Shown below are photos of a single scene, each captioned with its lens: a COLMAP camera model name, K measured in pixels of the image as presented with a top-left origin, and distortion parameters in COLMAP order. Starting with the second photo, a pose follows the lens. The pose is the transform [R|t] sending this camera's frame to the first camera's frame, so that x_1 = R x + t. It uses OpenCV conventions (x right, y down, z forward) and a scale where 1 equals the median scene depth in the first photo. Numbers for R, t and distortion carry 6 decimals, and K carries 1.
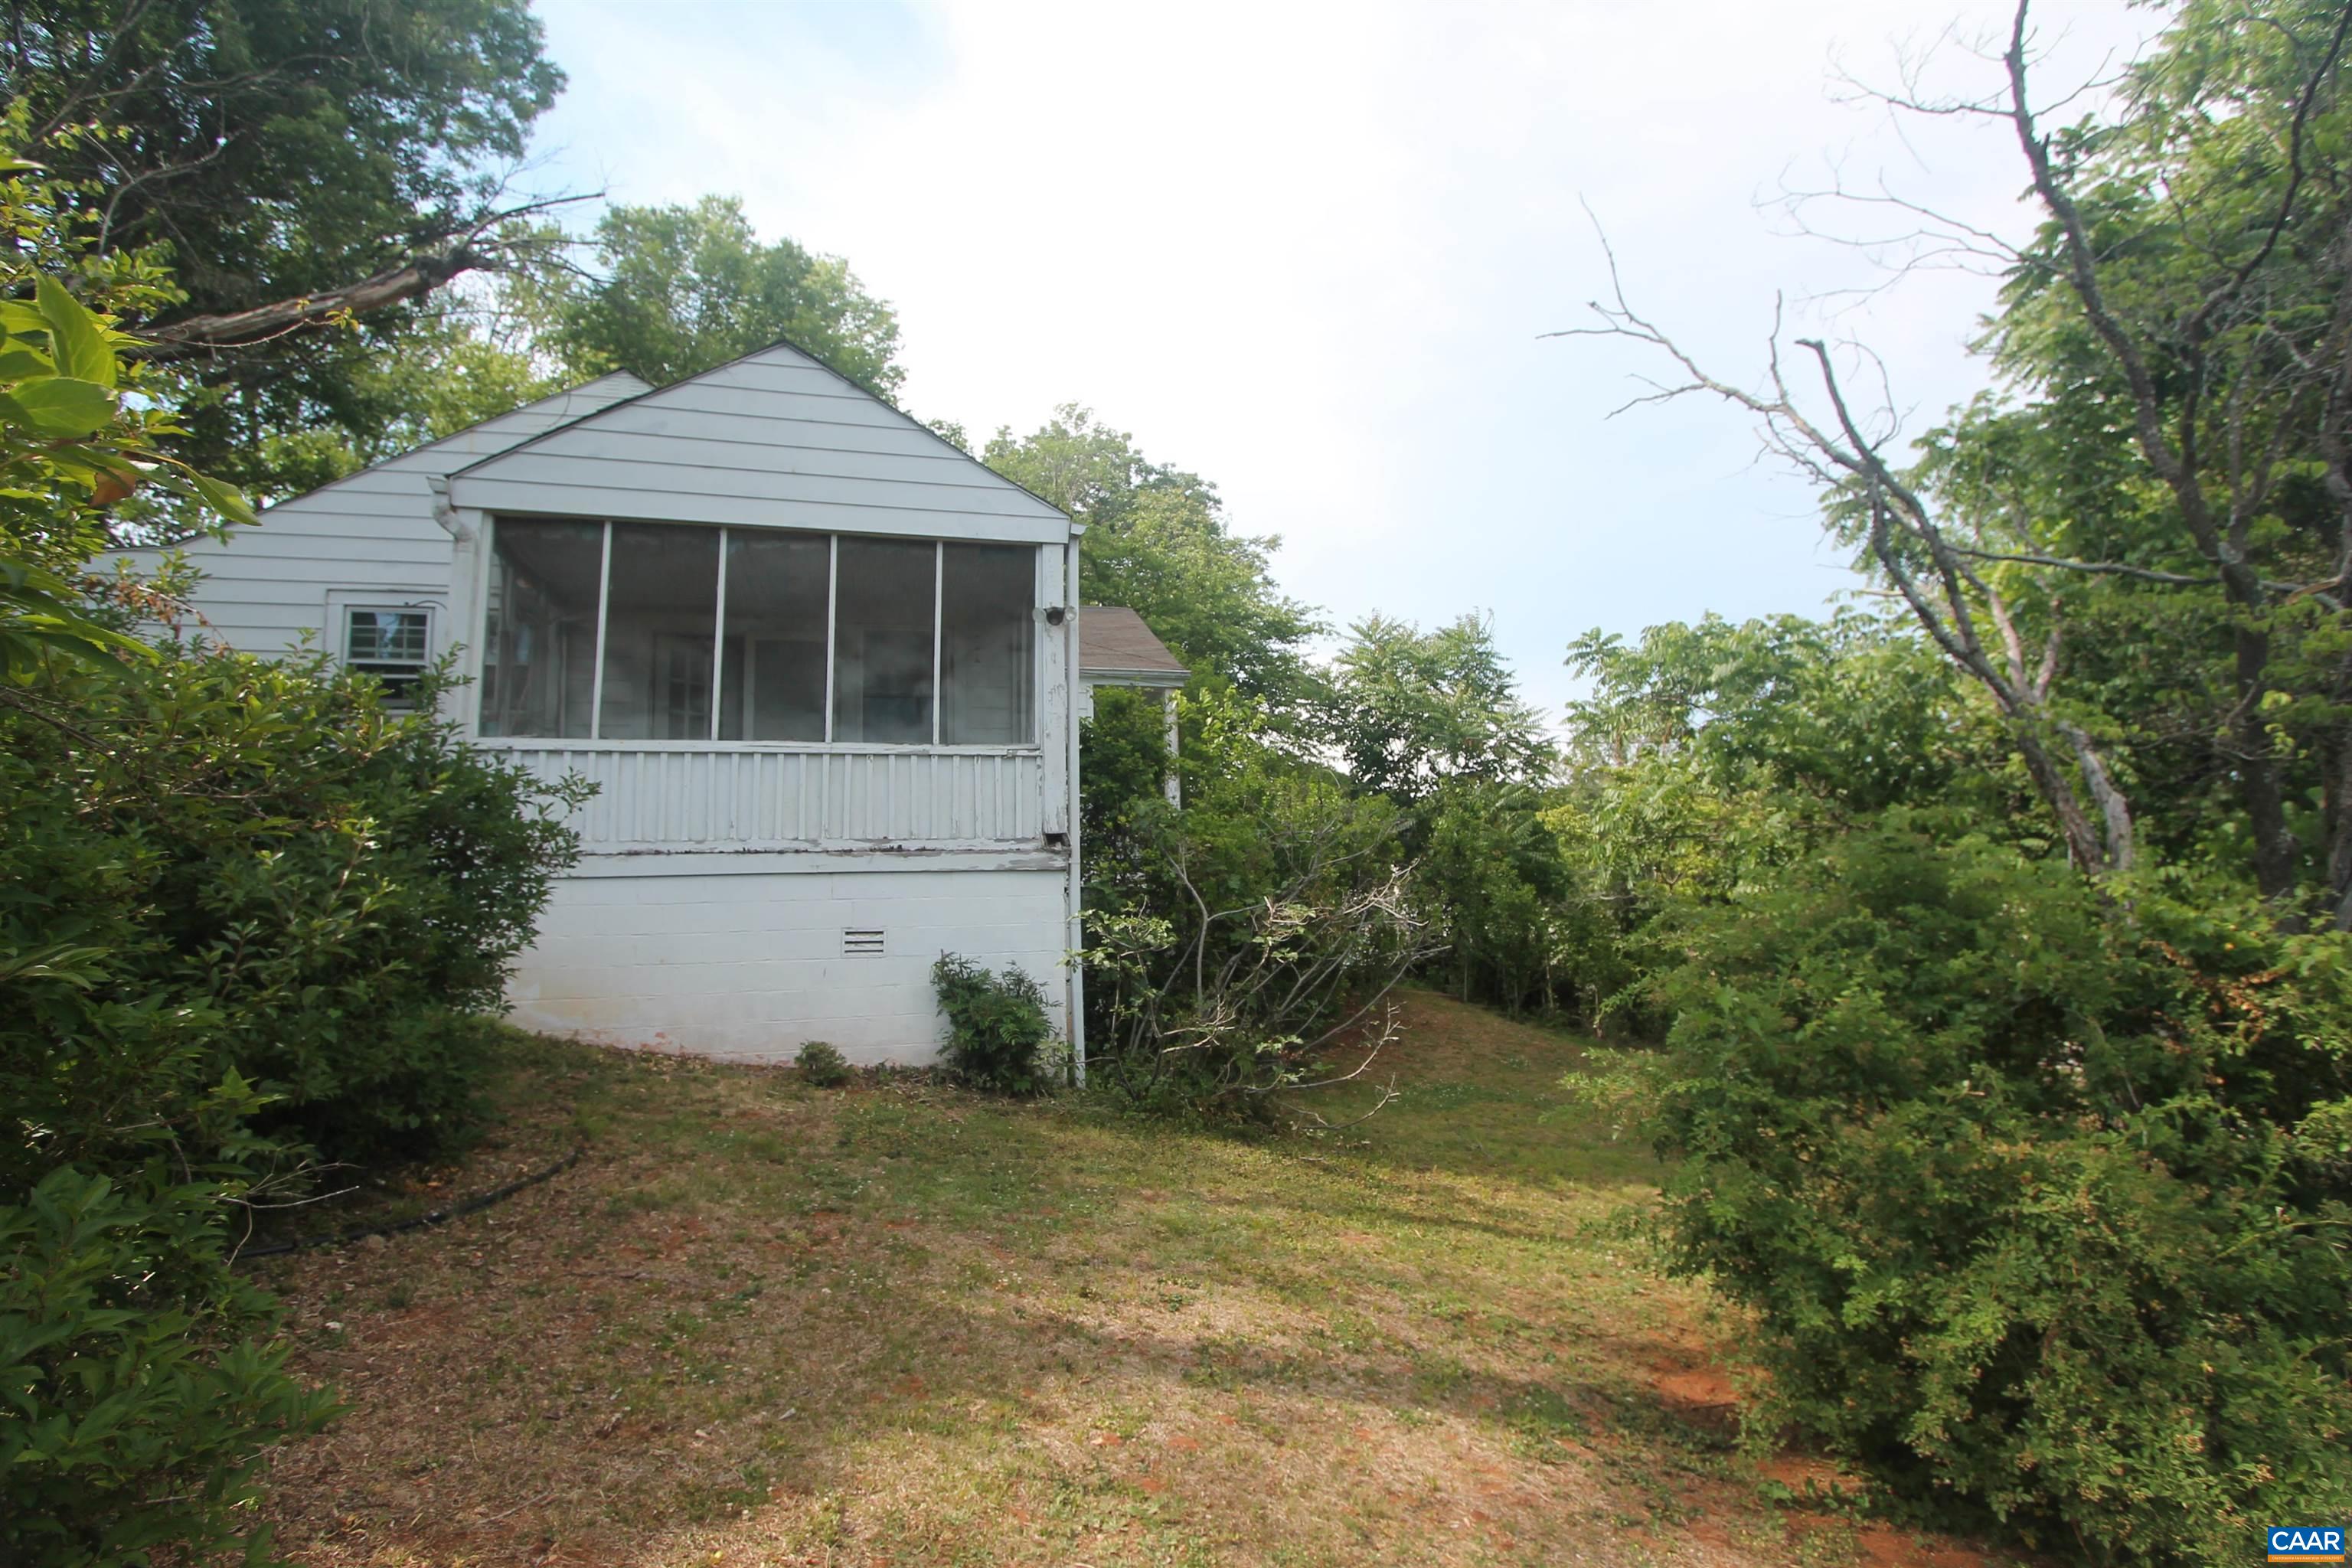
lens RADIAL K [[1088.7, 0, 1163.6], [0, 1088.7, 770.5], [0, 0, 1]] dist [-0.011876, 0.001742]
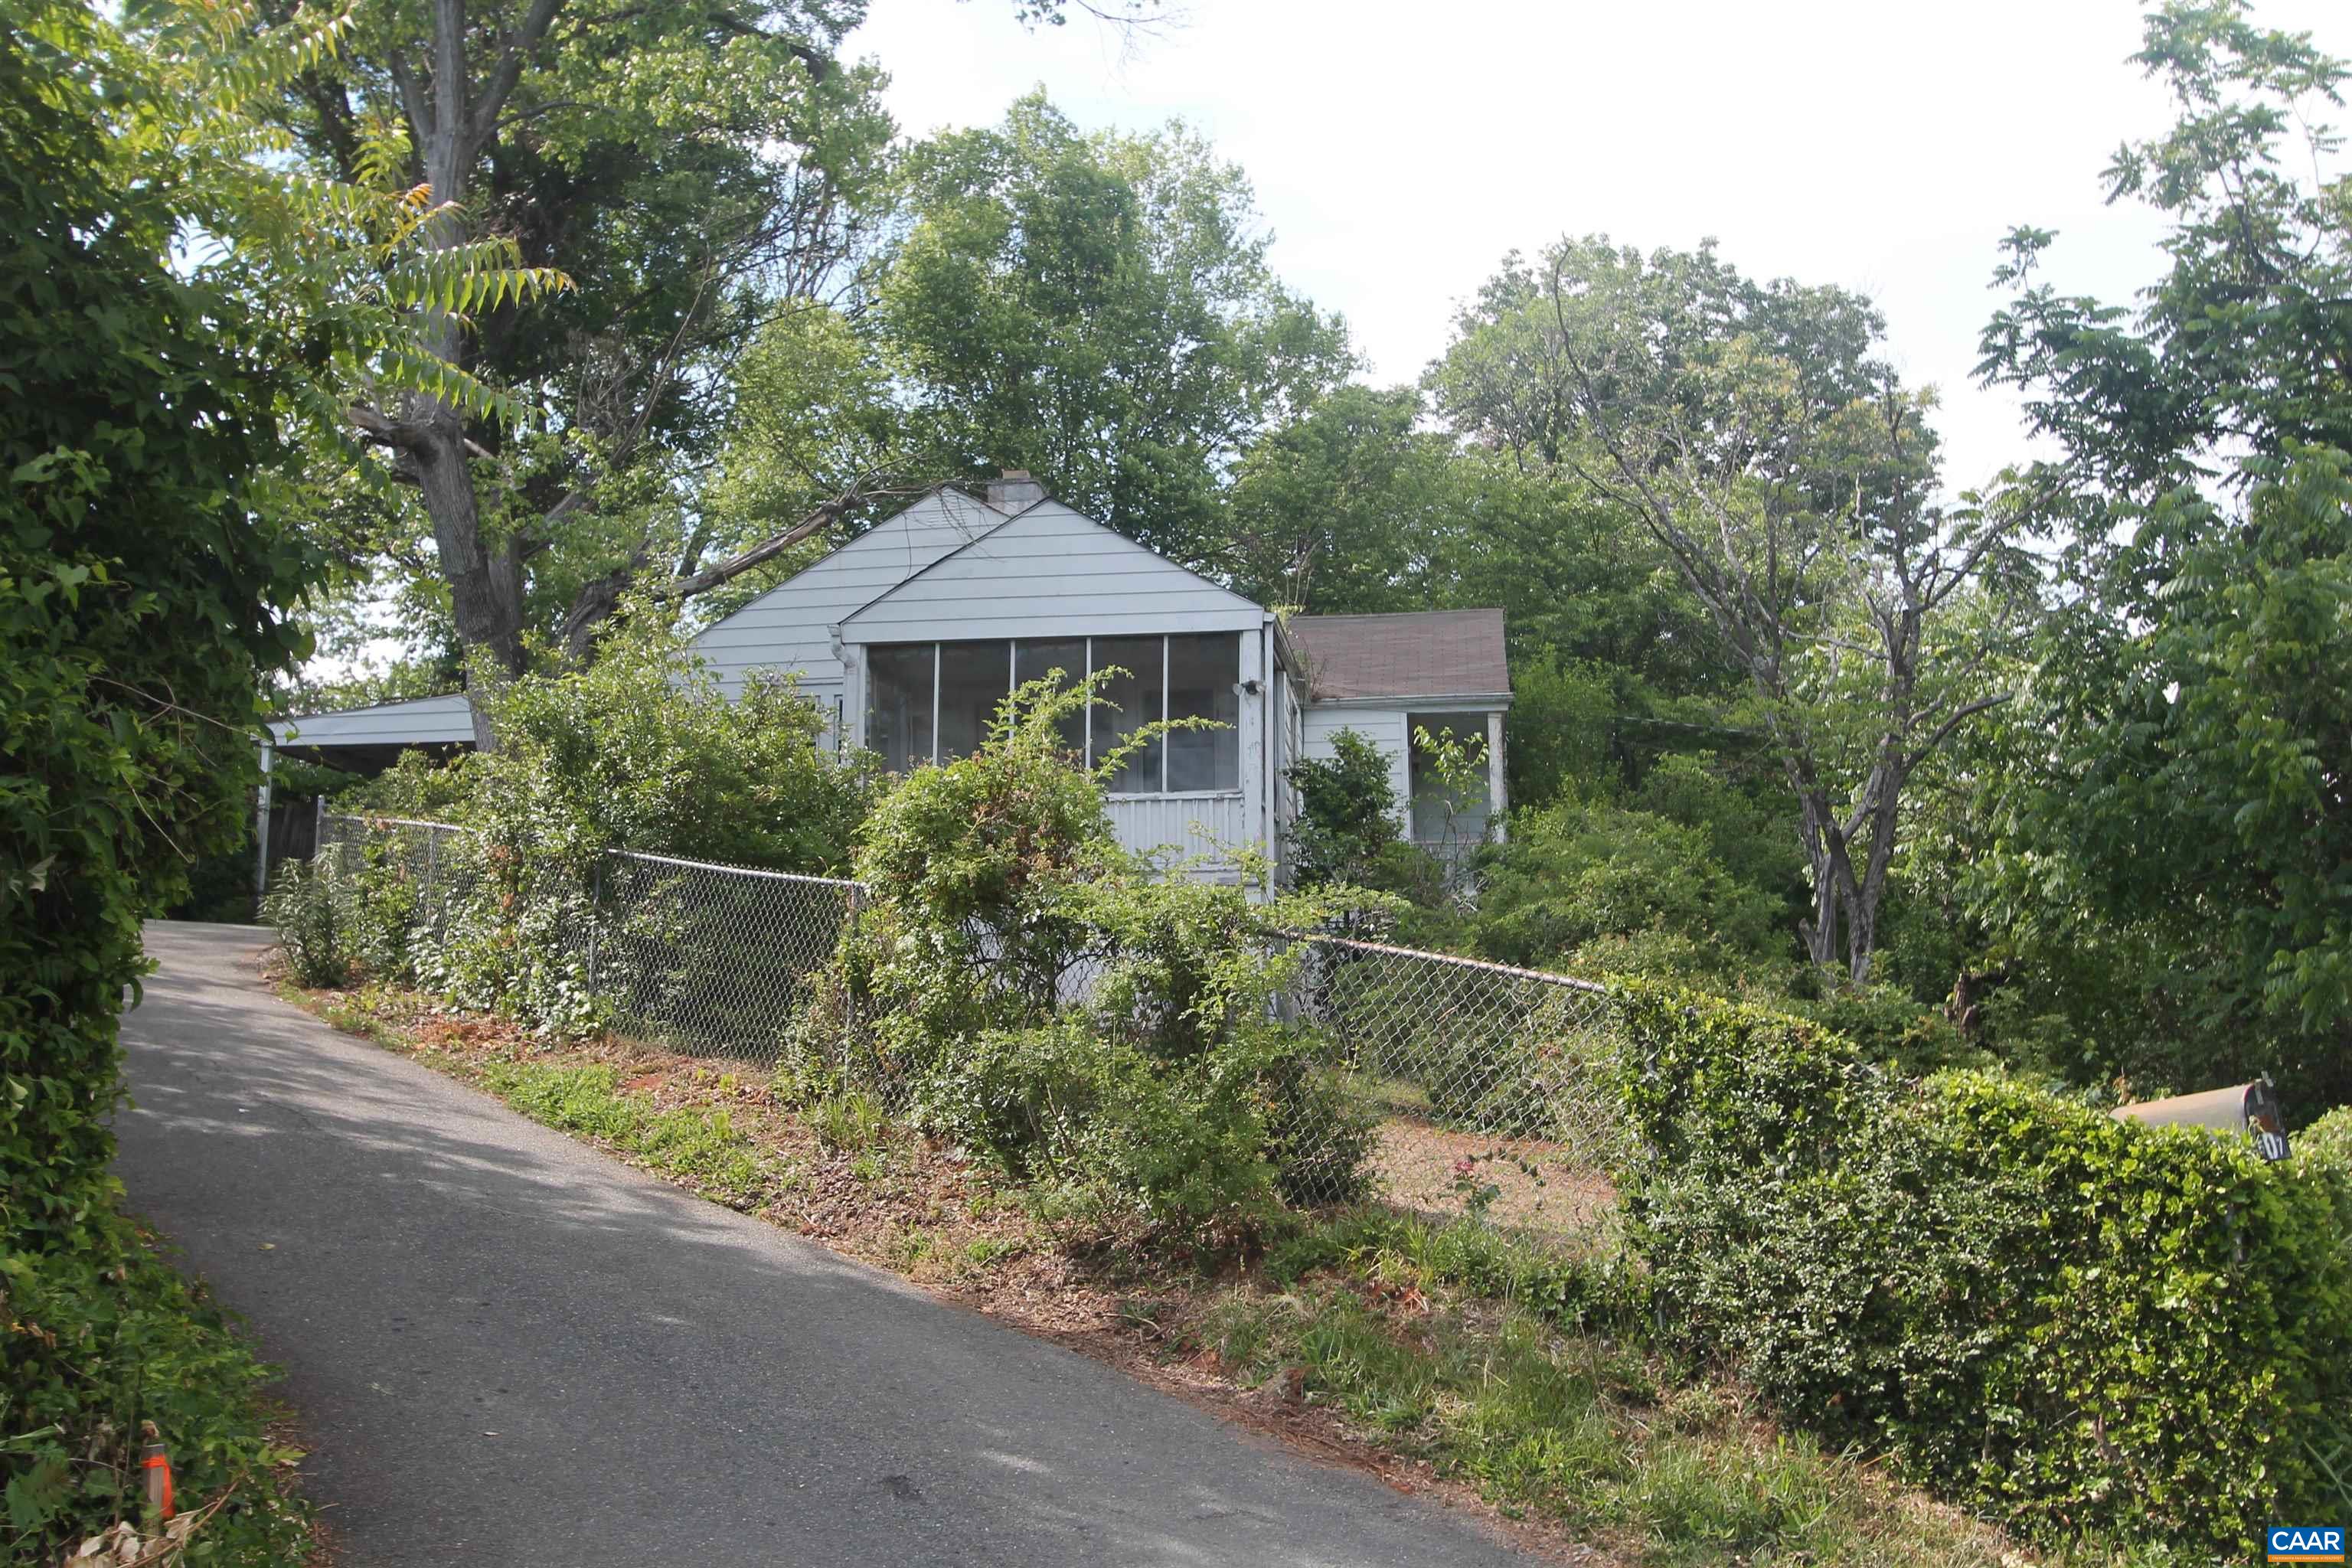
lens RADIAL K [[2265.8, 0, 1189.1], [0, 2265.8, 791.4], [0, 0, 1]] dist [0.013693, 0.000000]
pose [[0.928956, -0.035790, -0.368456, 0.856812], [0.033736, 0.999359, -0.012016, 0.009494], [0.368650, -0.001268, 0.929568, -1.593138]]
